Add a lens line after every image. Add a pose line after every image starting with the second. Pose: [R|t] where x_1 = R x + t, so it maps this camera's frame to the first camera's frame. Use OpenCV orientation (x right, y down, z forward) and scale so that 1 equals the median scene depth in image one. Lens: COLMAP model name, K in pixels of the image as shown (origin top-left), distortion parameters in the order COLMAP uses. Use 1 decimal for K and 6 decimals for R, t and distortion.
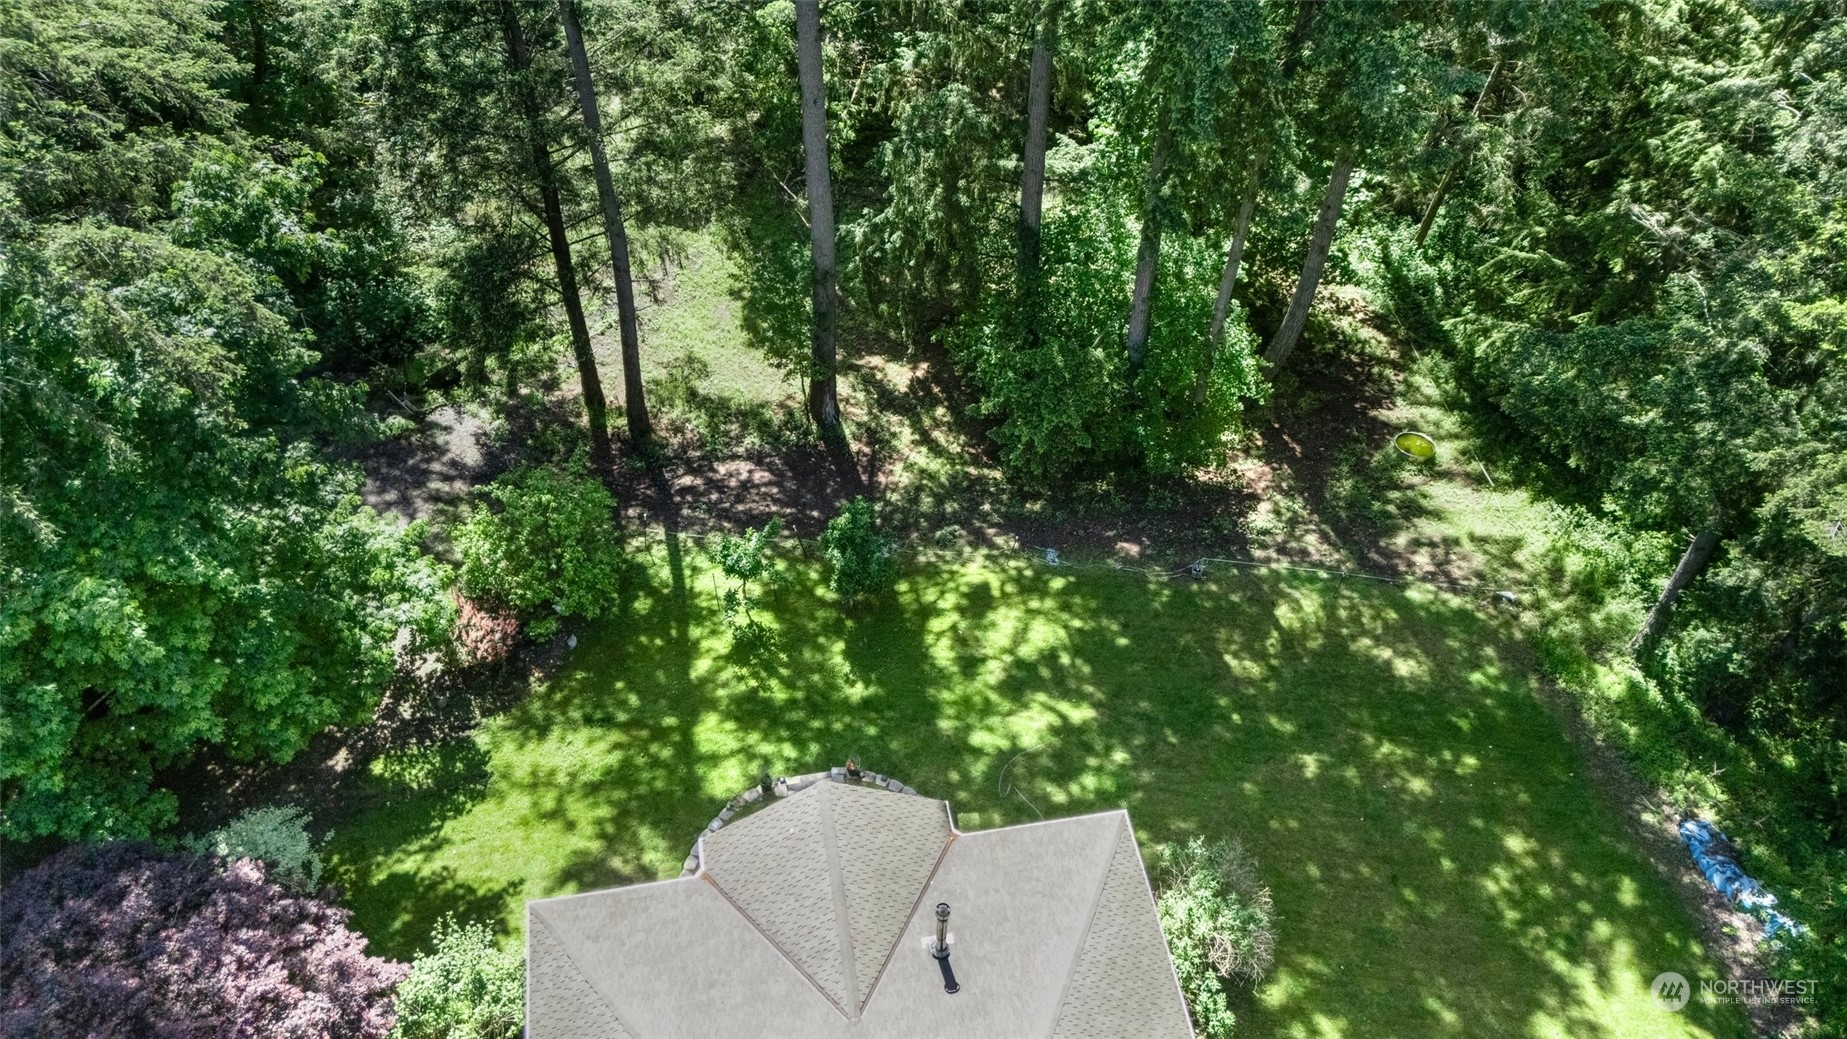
lens RADIAL K [[1272.4, 0, 927.7], [0, 1272.4, 517.8], [0, 0, 1]] dist [0.063793, -0.006675]
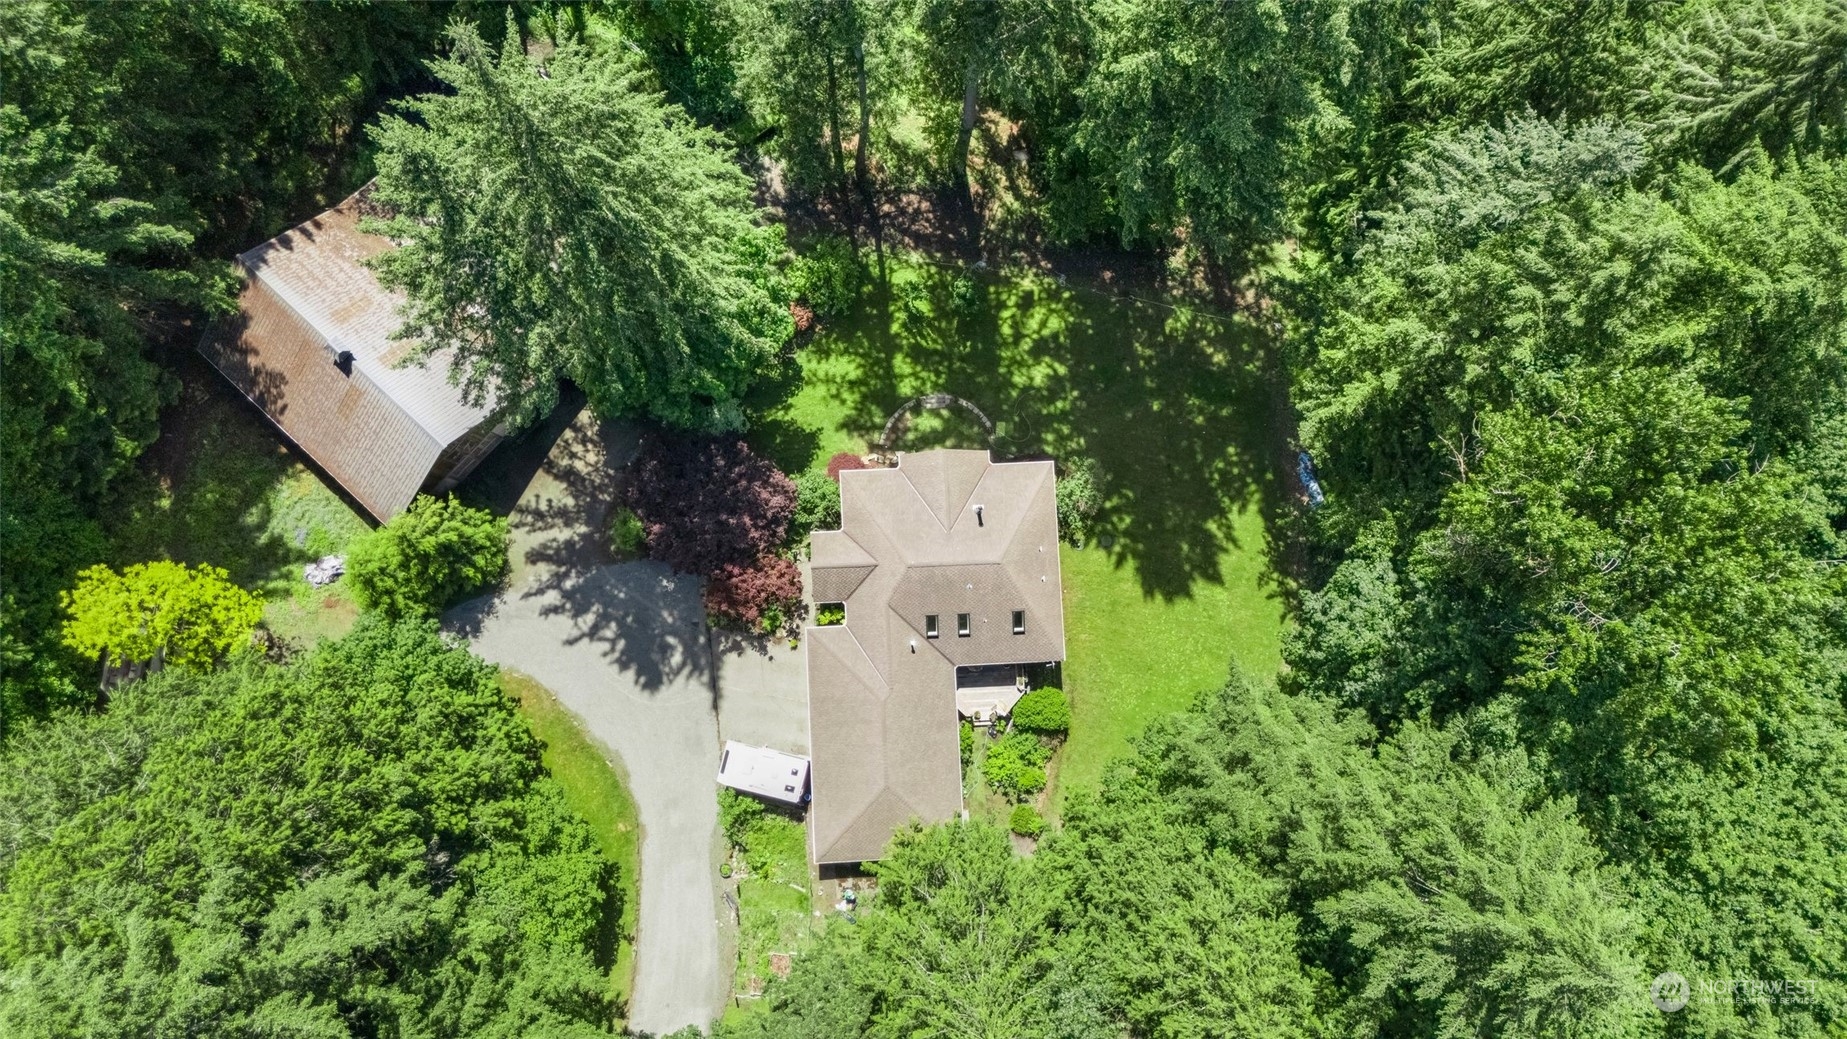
lens RADIAL K [[1272.4, 0, 921.3], [0, 1272.4, 520.1], [0, 0, 1]] dist [0.063793, -0.006675]
pose [[0.991222, 0.100793, -0.085551, 0.083920], [-0.025244, 0.779502, 0.625890, -0.957770], [0.129773, -0.618237, 0.775205, -0.860876]]
